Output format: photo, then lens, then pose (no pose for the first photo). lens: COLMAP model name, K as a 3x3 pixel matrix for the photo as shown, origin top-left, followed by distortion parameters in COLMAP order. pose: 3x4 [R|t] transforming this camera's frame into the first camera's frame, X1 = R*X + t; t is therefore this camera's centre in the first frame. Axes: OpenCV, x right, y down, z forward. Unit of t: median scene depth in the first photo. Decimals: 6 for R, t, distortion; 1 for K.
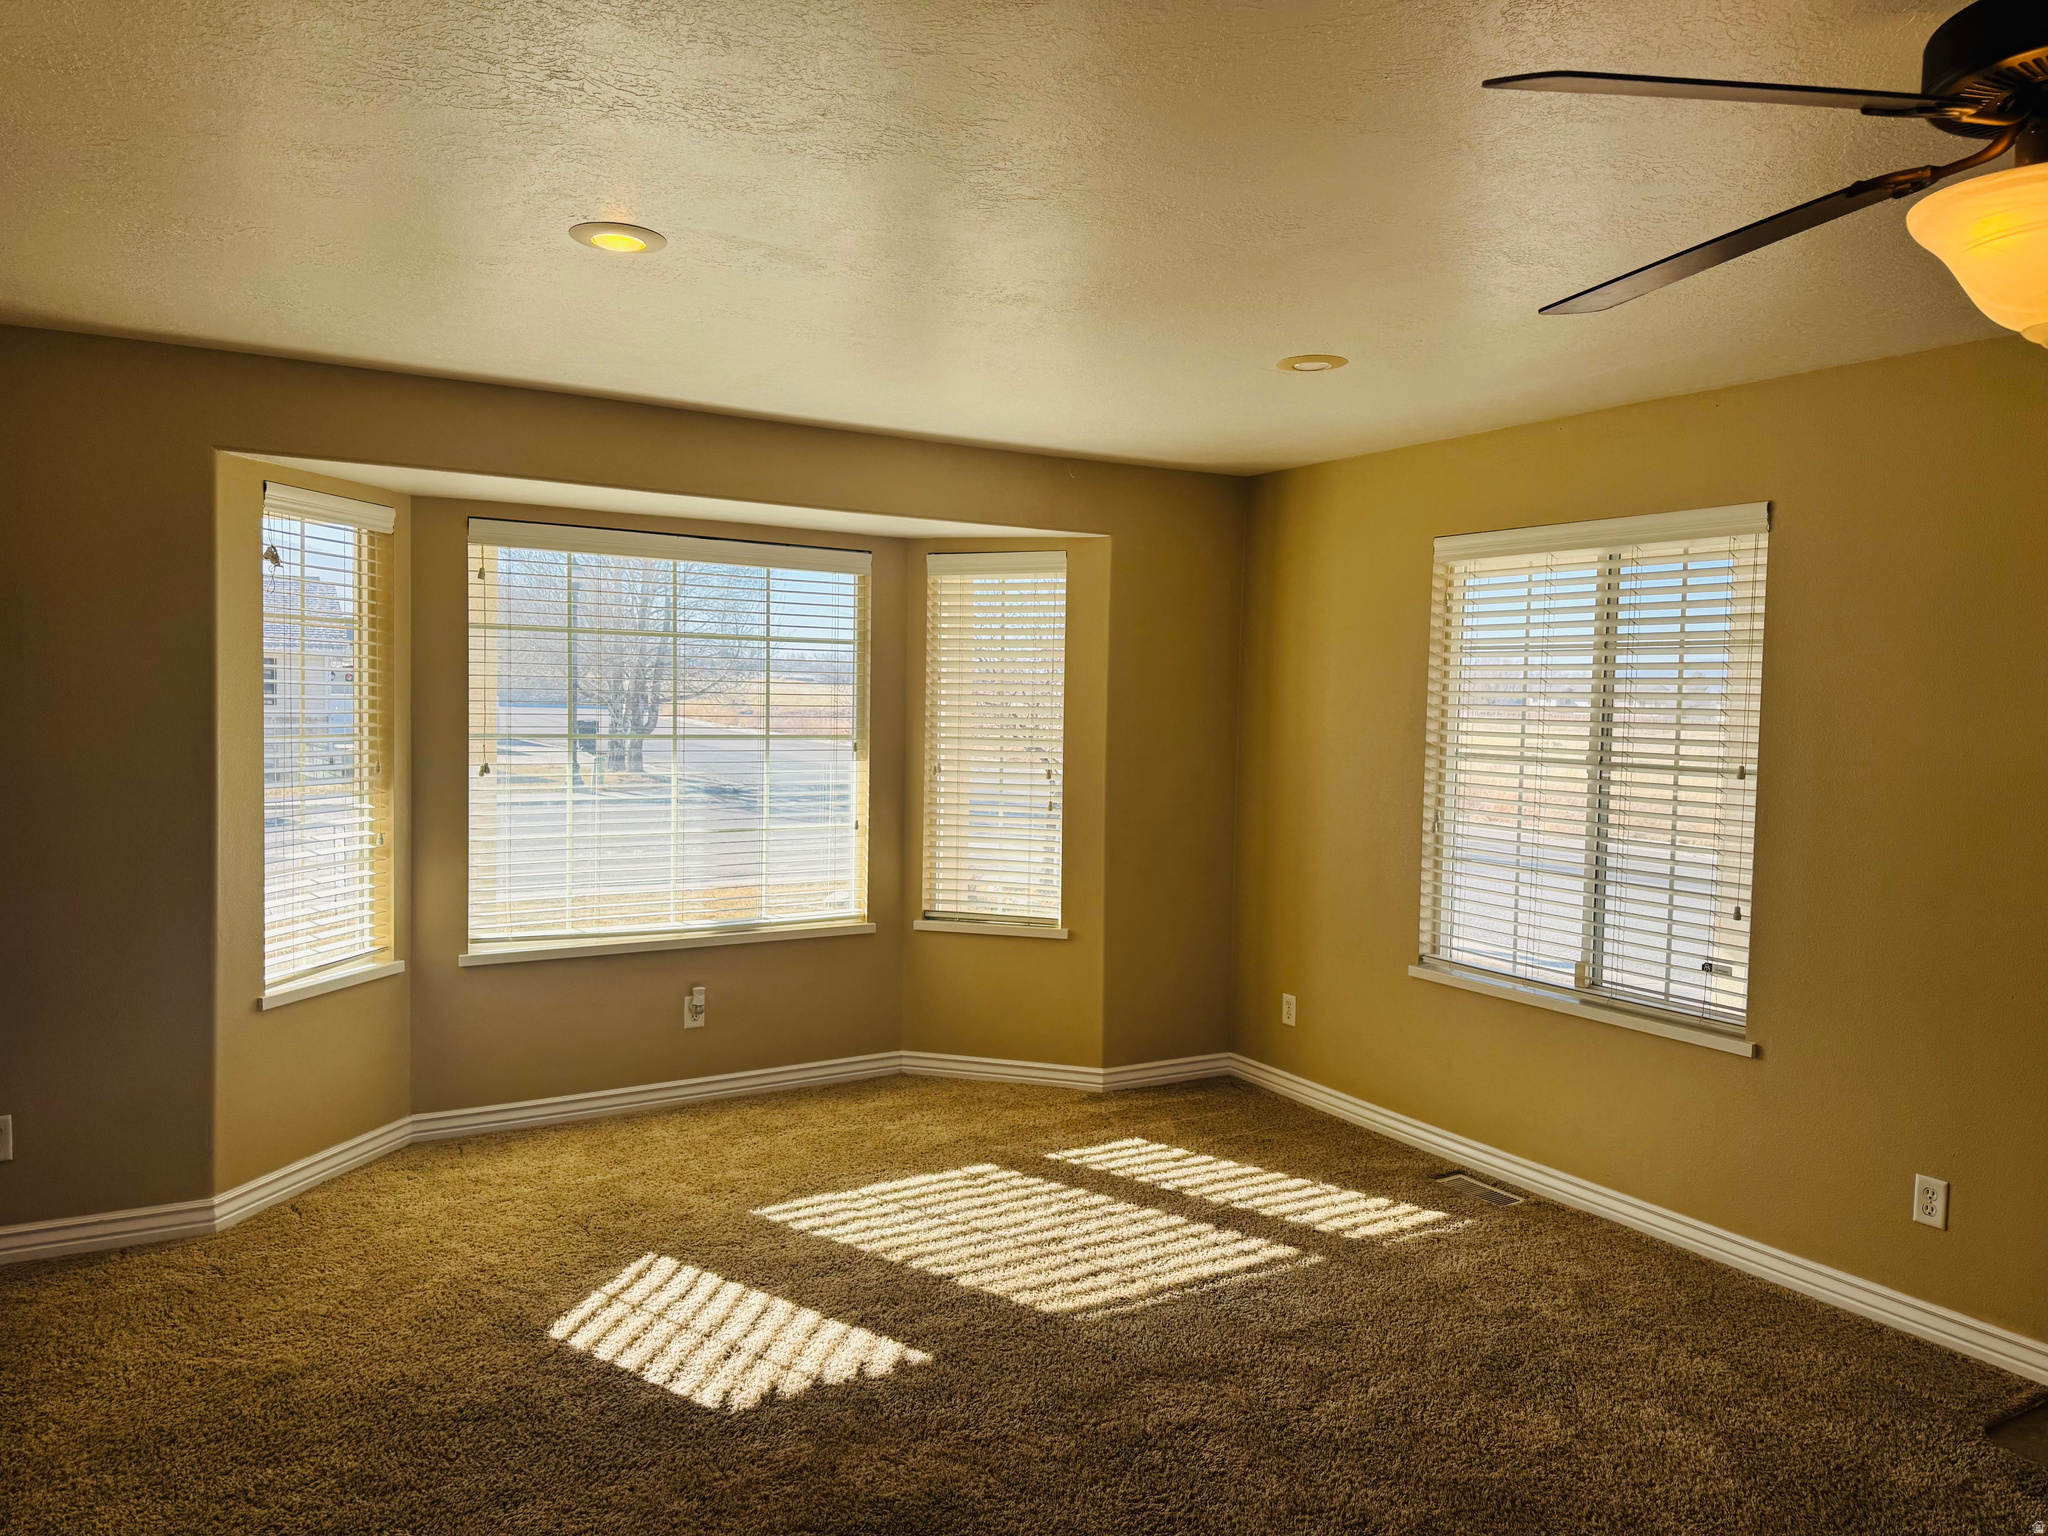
lens RADIAL K [[1447.1, 0, 1044.5], [0, 1447.1, 763.6], [0, 0, 1]] dist [0.070460, -0.091656]
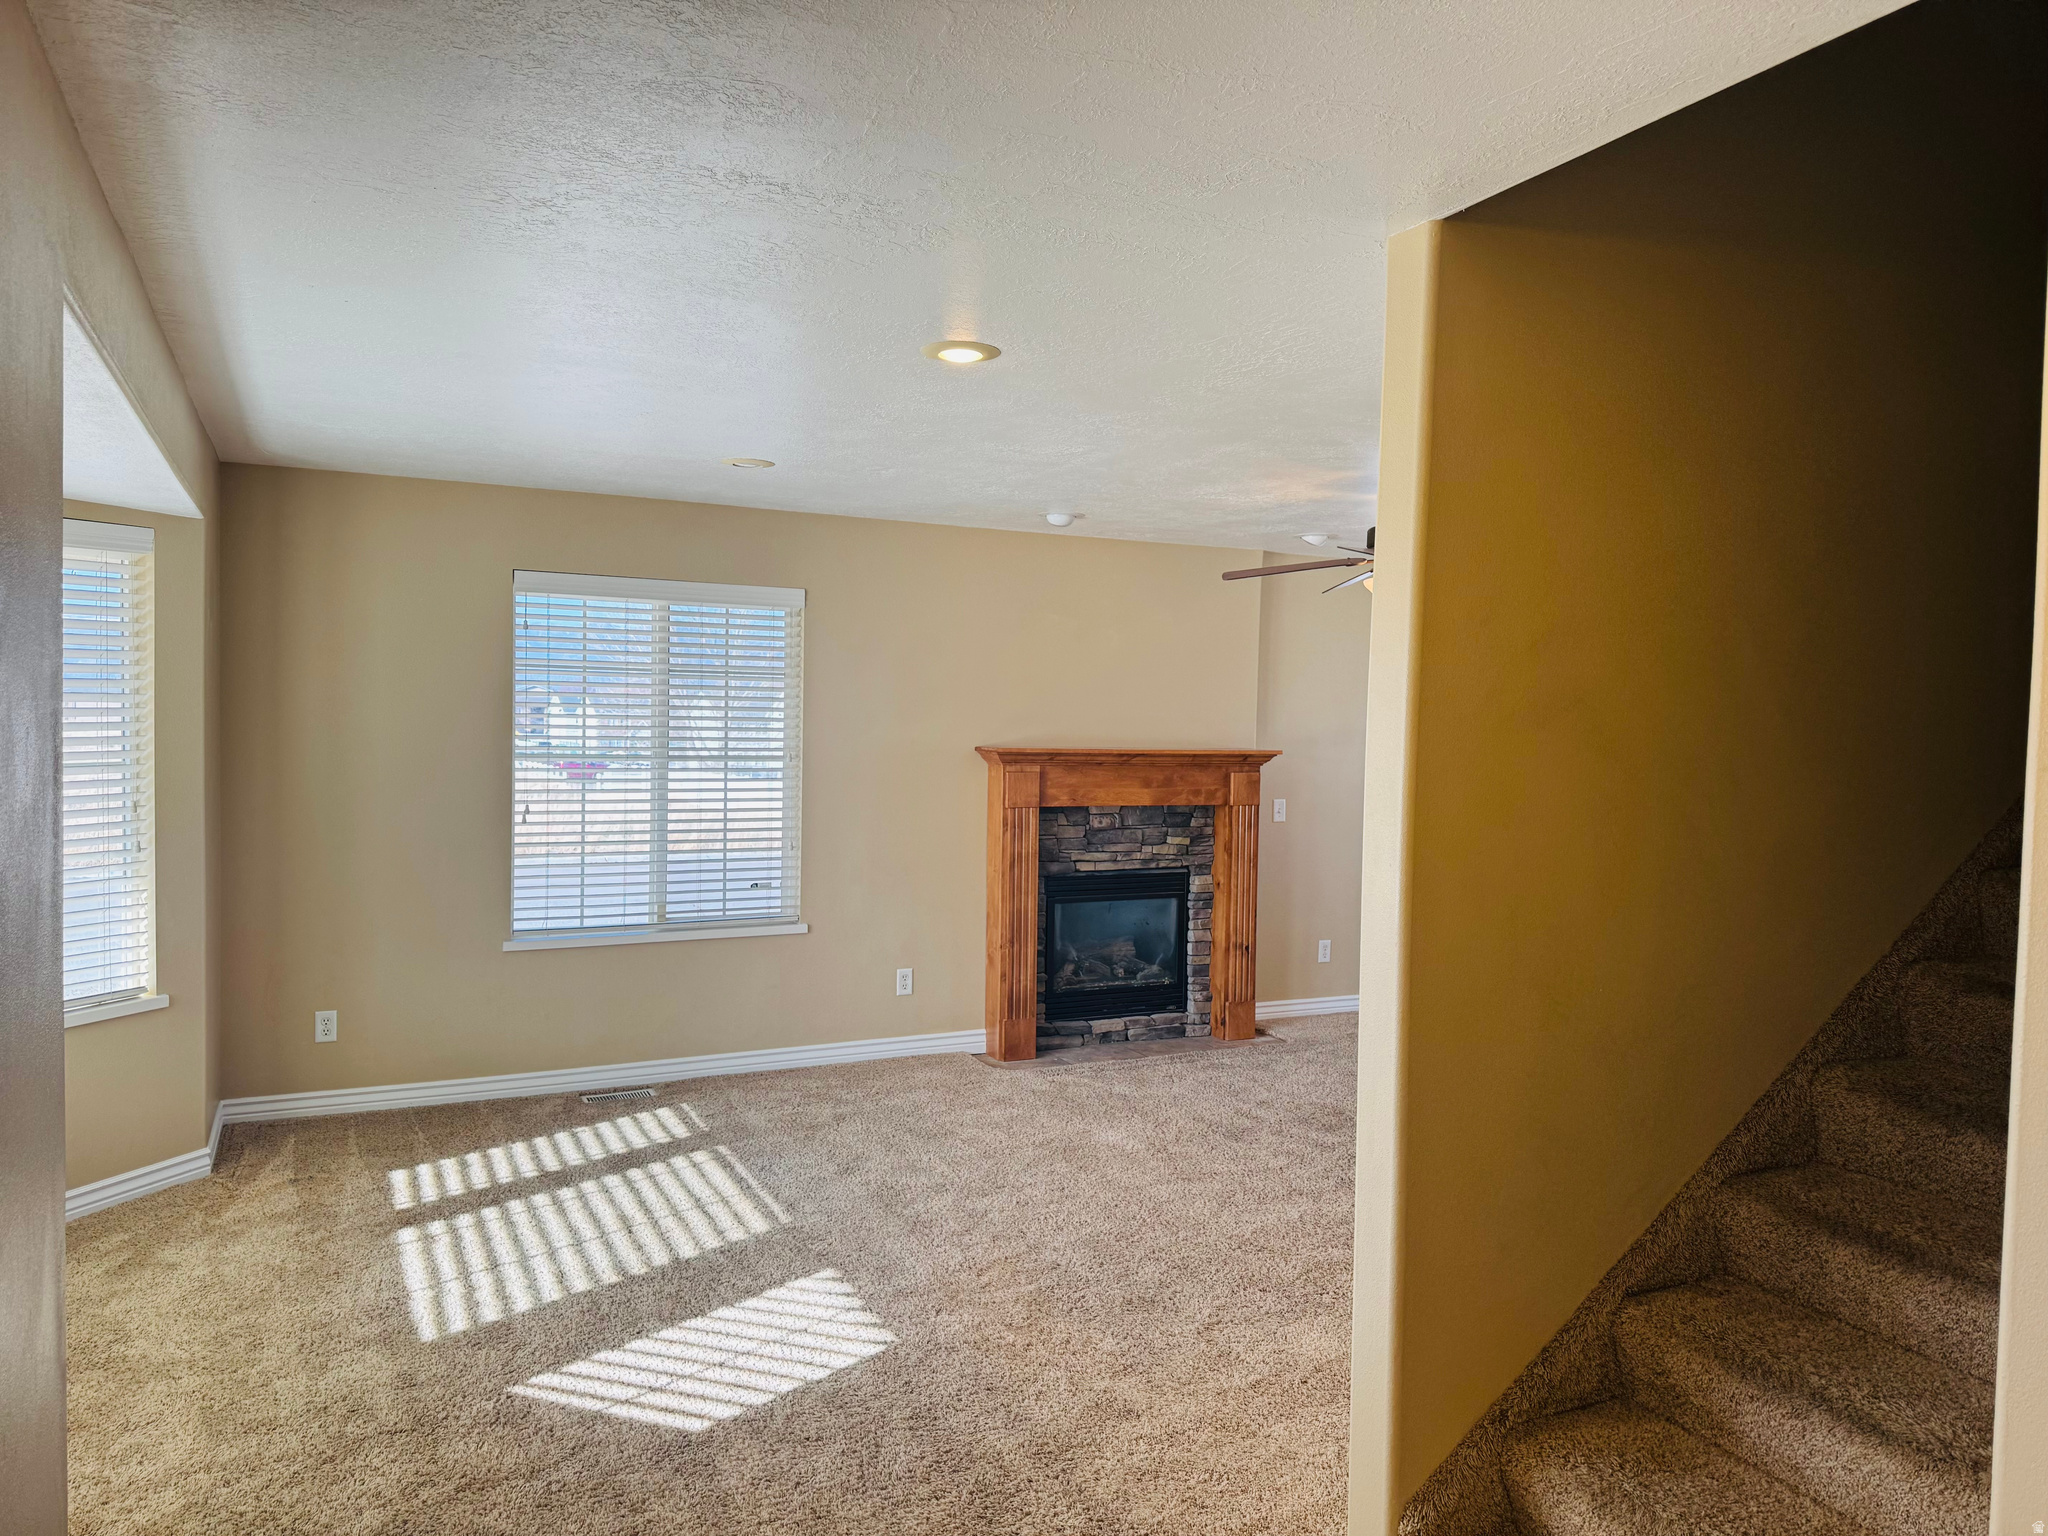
lens RADIAL K [[1447.1, 0, 1039.5], [0, 1447.1, 754.0], [0, 0, 1]] dist [0.070460, -0.091656]
pose [[0.070642, -0.052115, 0.996139, -0.968050], [0.028226, 0.998339, 0.050228, -0.062299], [-0.997102, 0.024568, 0.071996, 0.557988]]
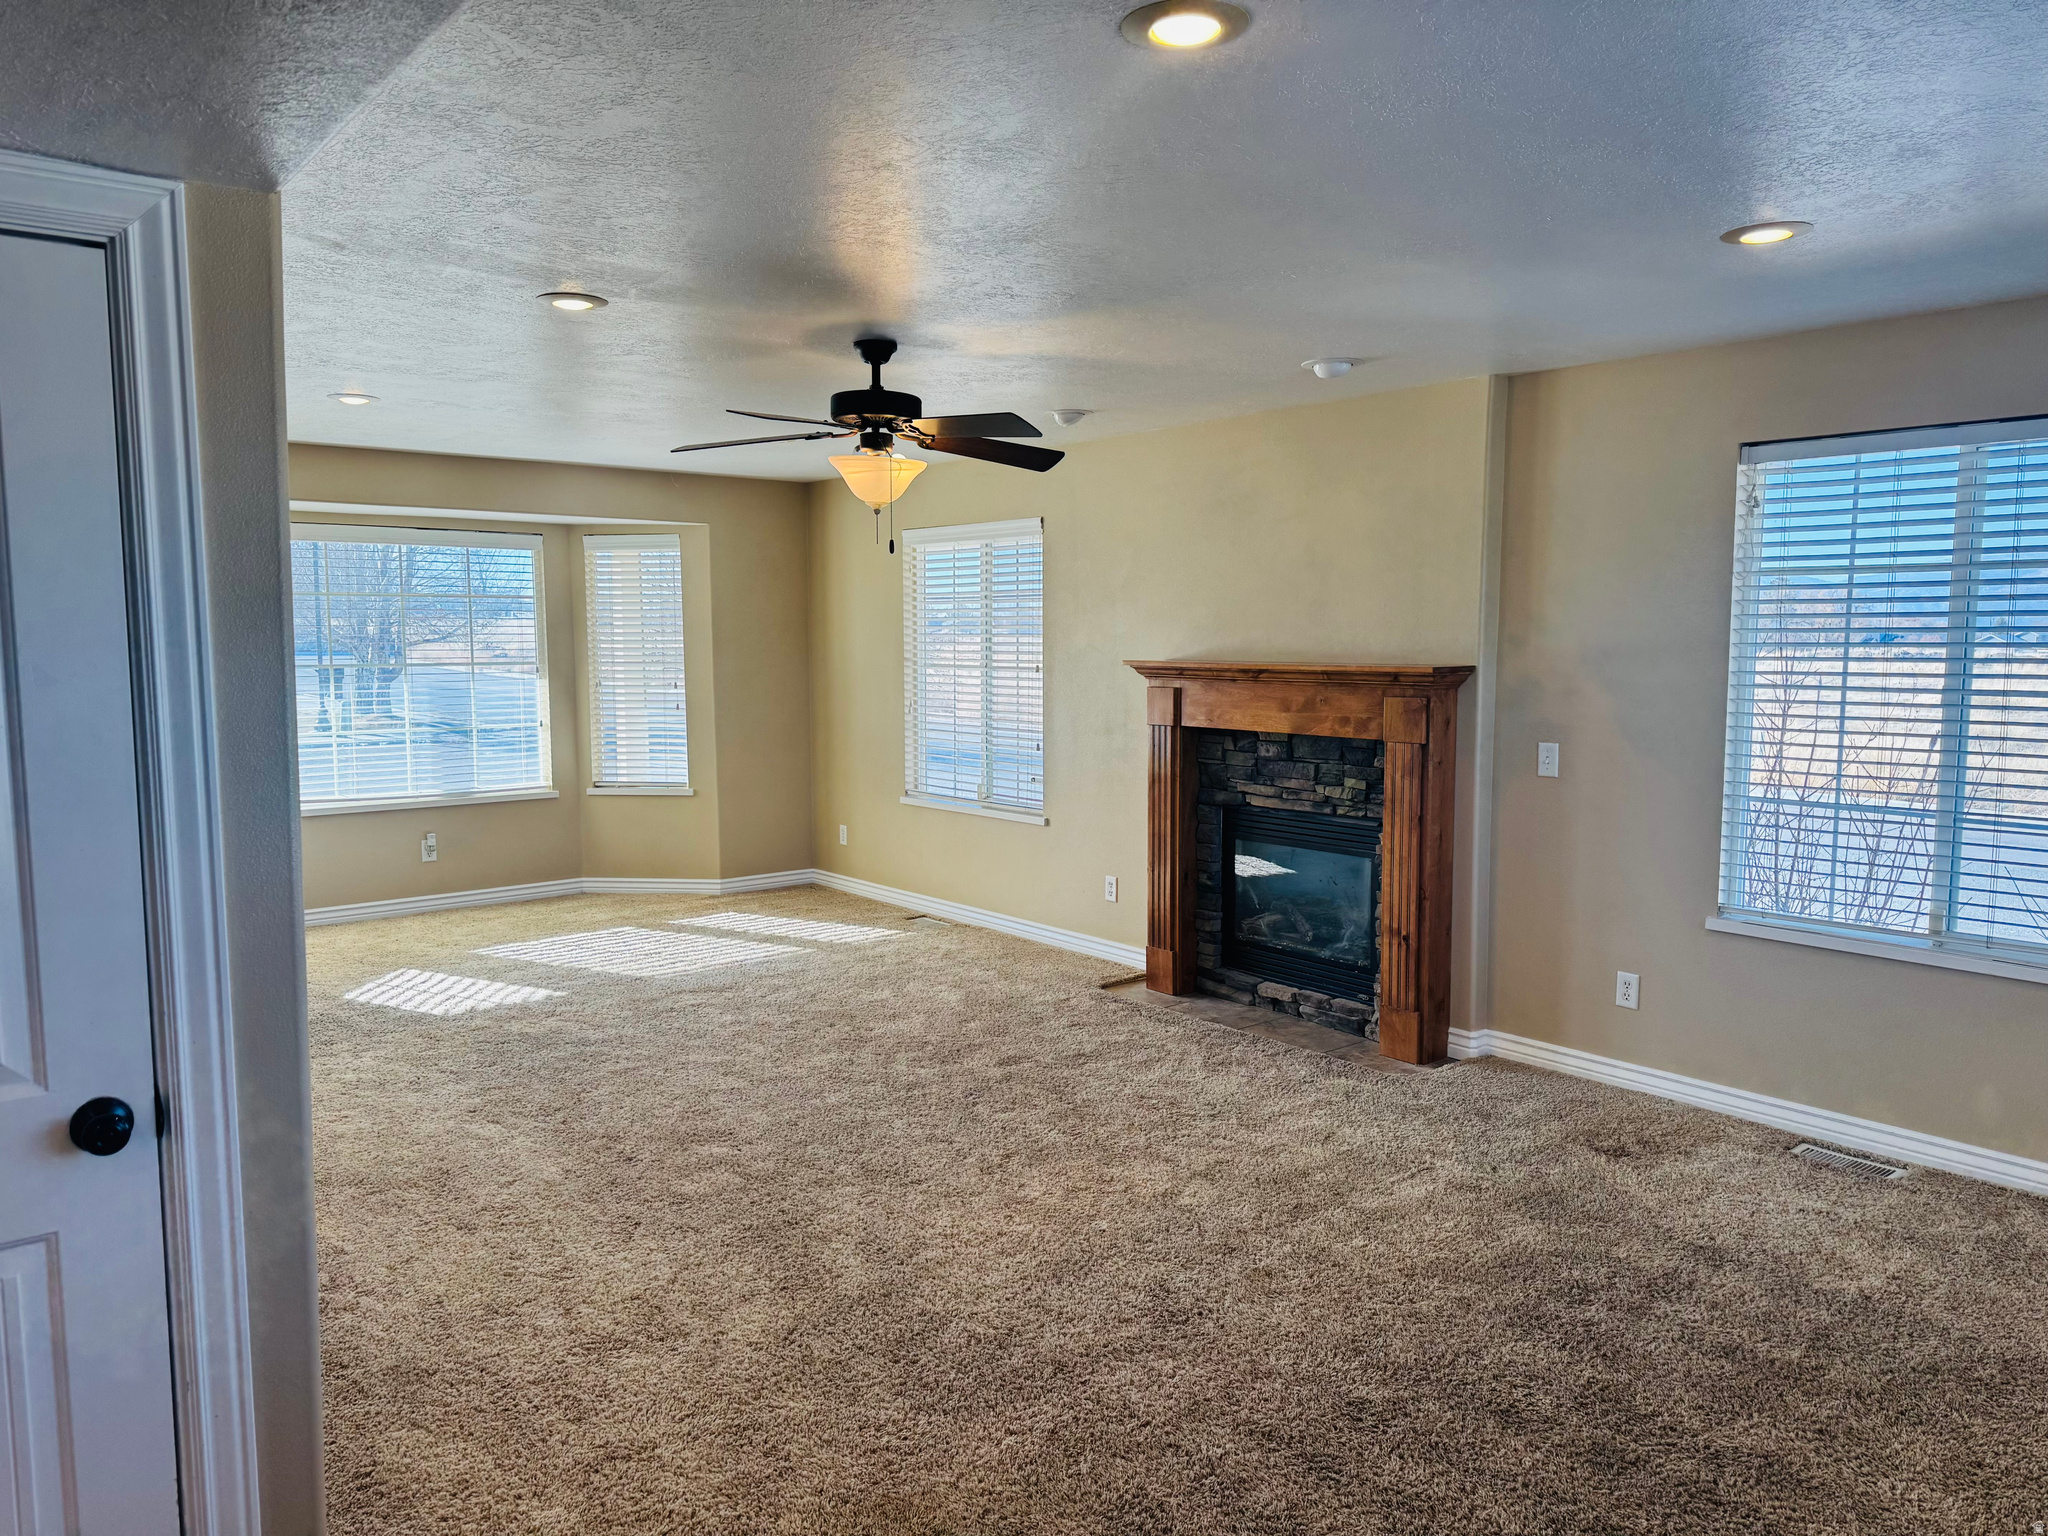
lens RADIAL K [[1447.1, 0, 1045.8], [0, 1447.1, 783.1], [0, 0, 1]] dist [0.070460, -0.091656]
pose [[0.988498, -0.036487, 0.146765, 0.199616], [0.027938, 0.997813, 0.059901, 0.036880], [-0.148630, -0.055111, 0.987356, -0.682426]]
